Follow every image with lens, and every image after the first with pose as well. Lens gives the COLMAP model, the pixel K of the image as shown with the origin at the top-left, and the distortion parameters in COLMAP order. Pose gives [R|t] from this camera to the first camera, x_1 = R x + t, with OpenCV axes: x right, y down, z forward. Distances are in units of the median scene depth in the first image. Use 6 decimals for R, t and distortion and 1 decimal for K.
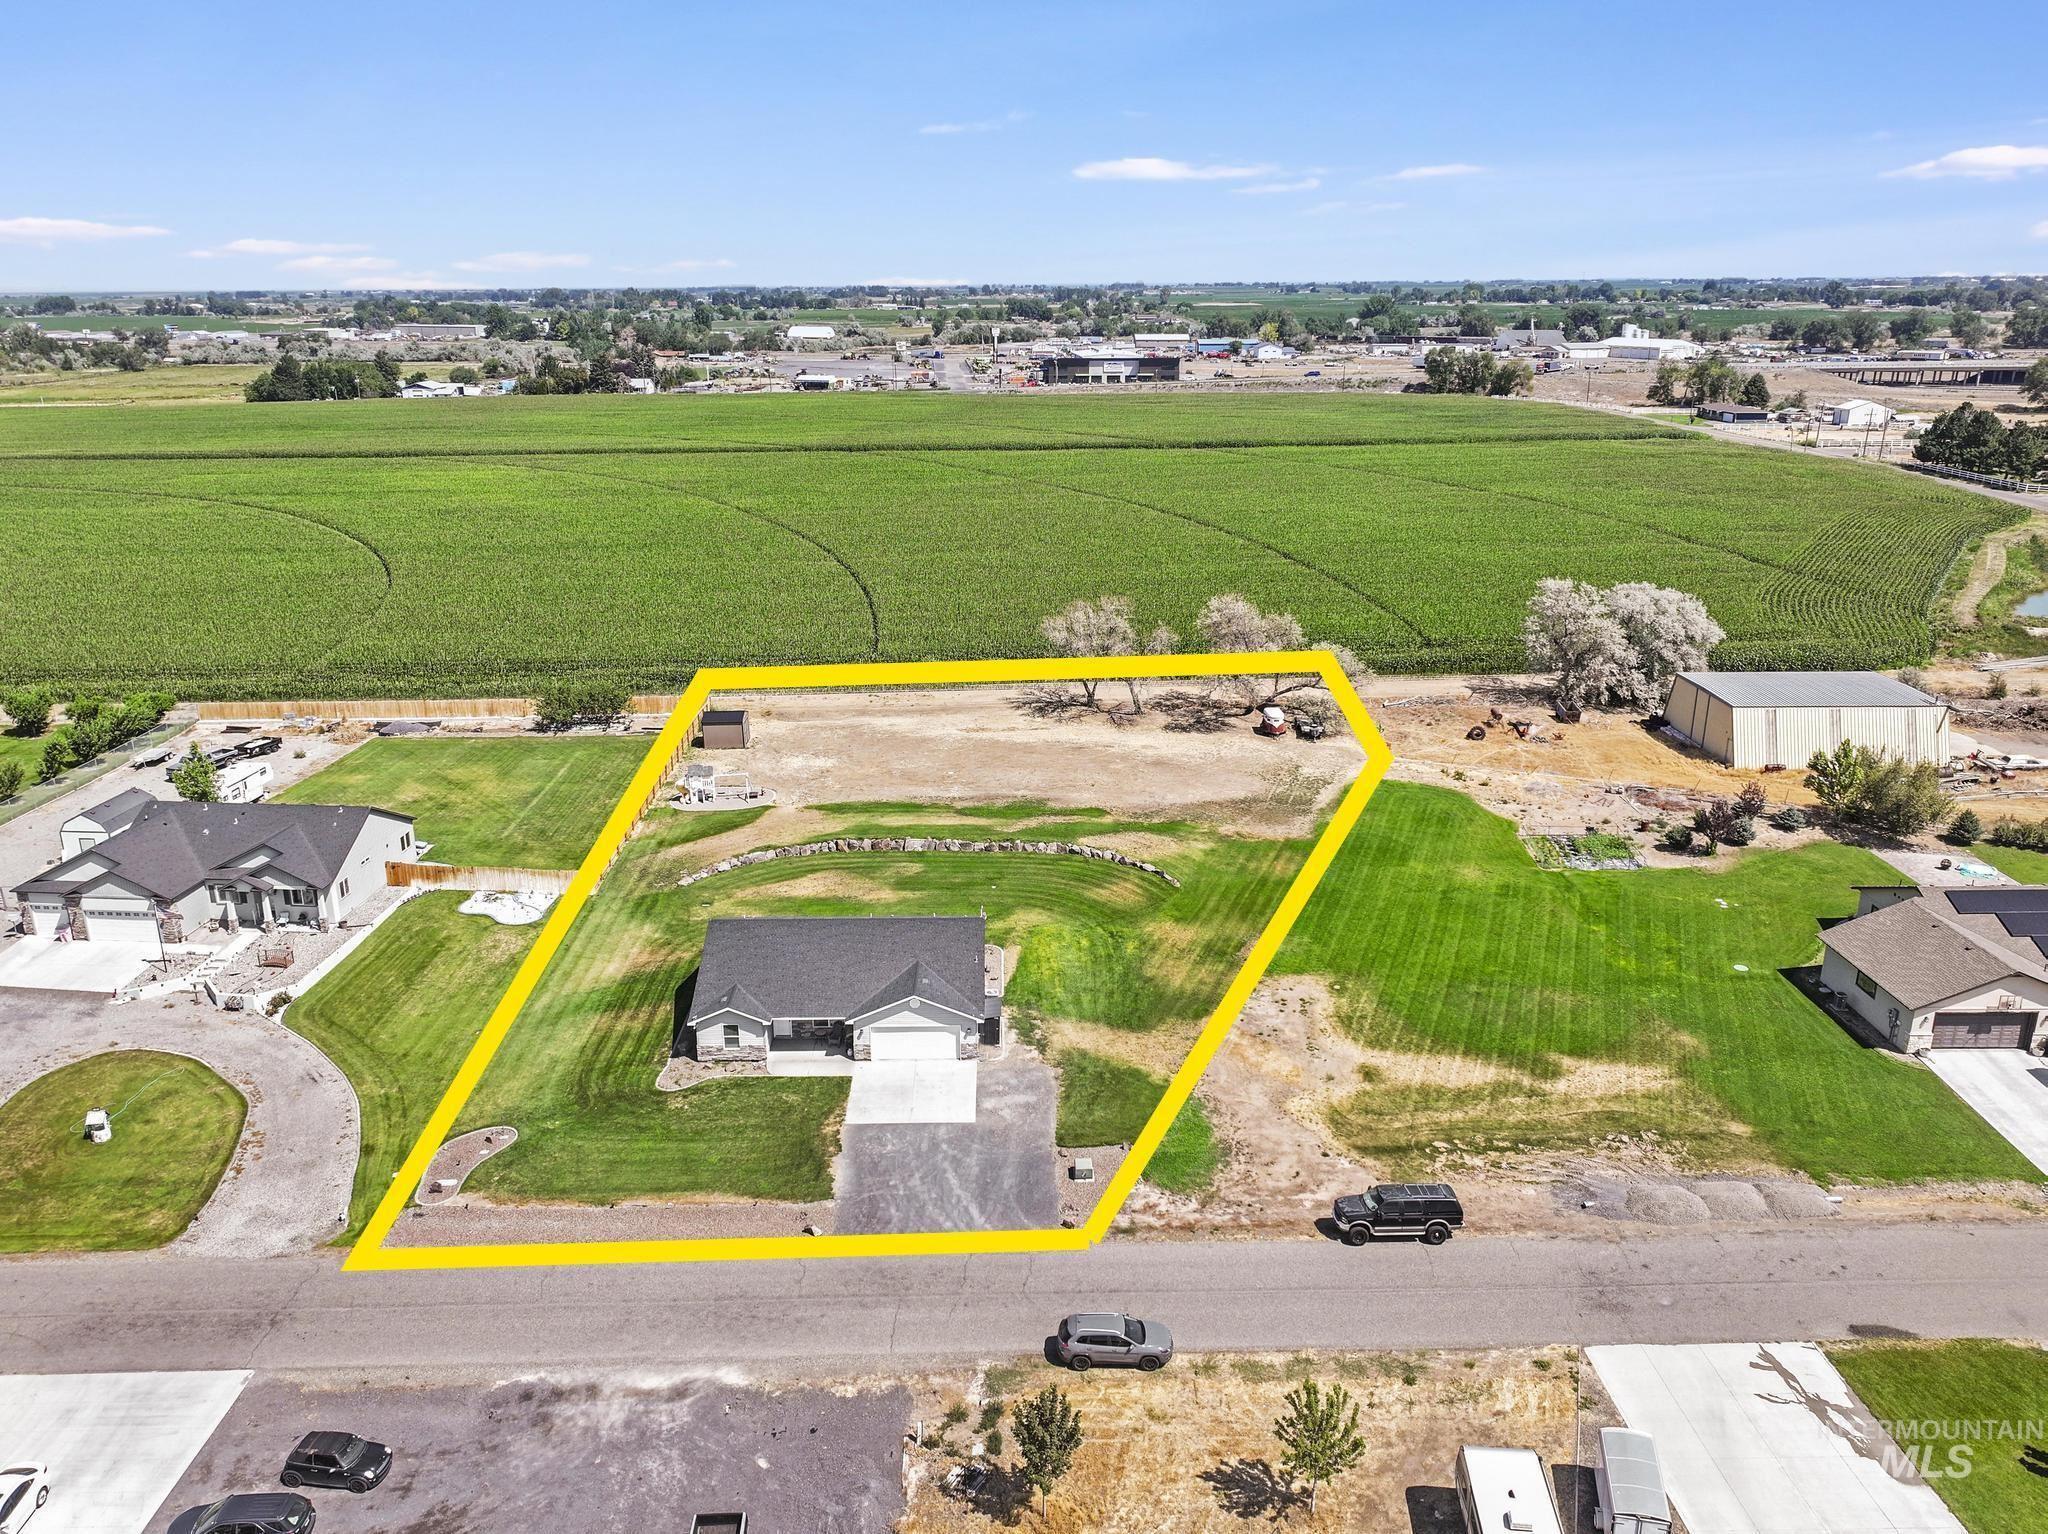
lens RADIAL K [[1501.7, 0, 1024.0], [0, 1501.7, 767.0], [0, 0, 1]] dist [0.005698, 0.003943]
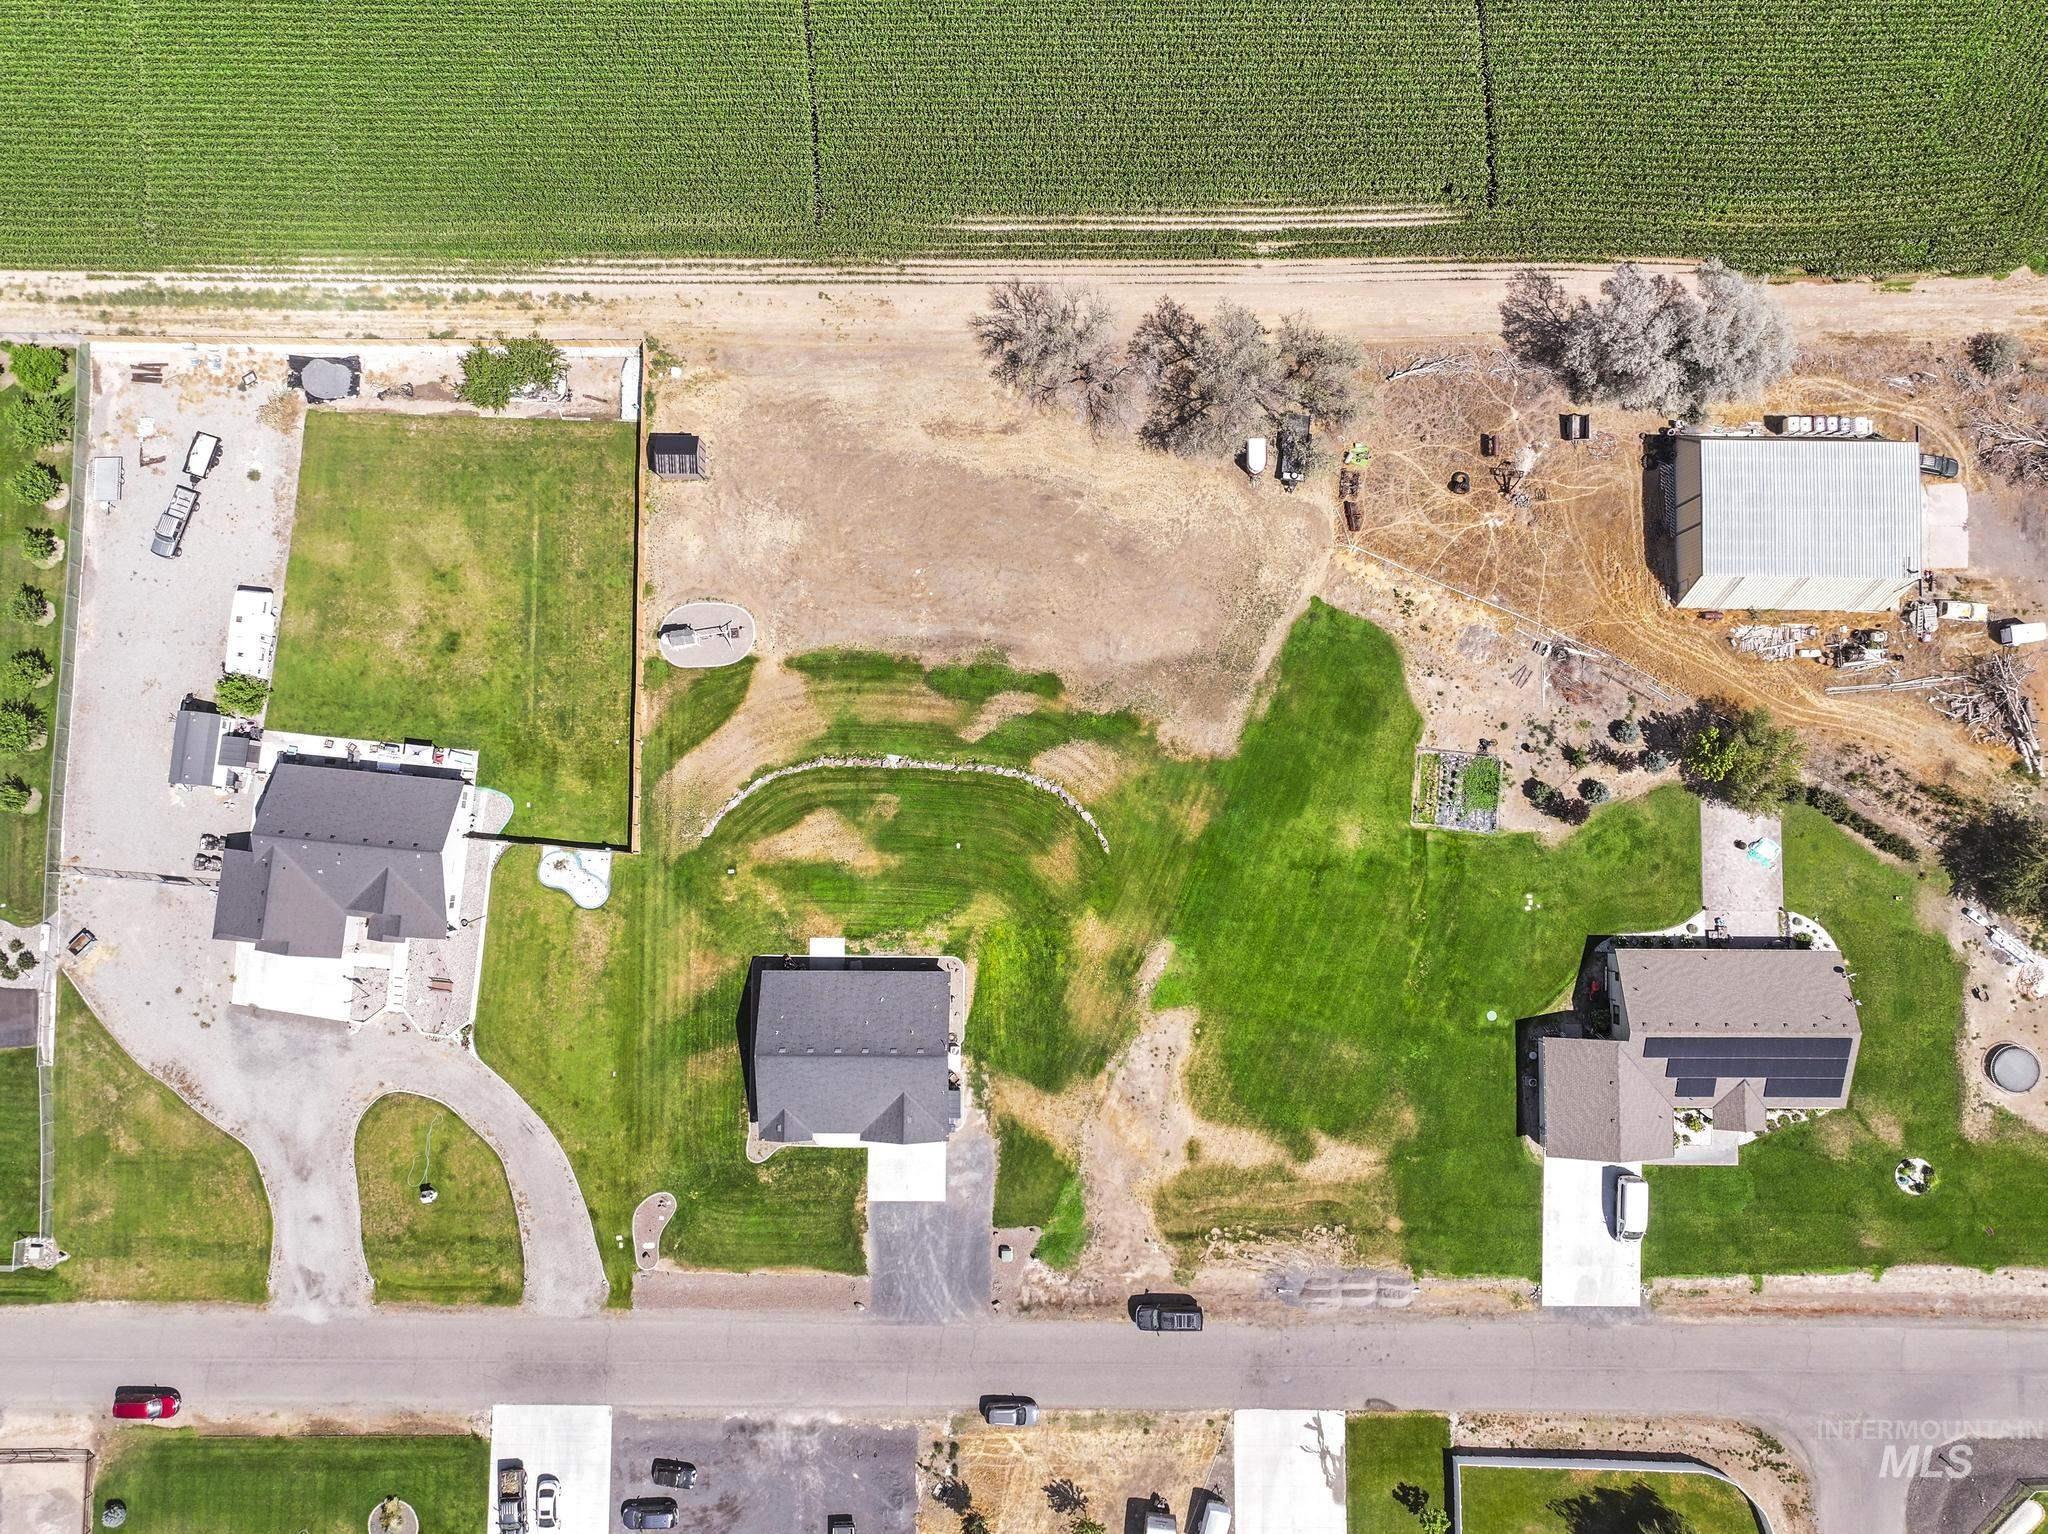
lens RADIAL K [[1428.5, 0, 1024.0], [0, 1428.5, 767.0], [0, 0, 1]] dist [0.006872, -0.002584]
pose [[0.999746, 0.022386, -0.002576, 0.040875], [-0.005765, 0.364622, 0.931138, -1.198300], [0.021784, -0.930887, 0.364658, 0.729337]]
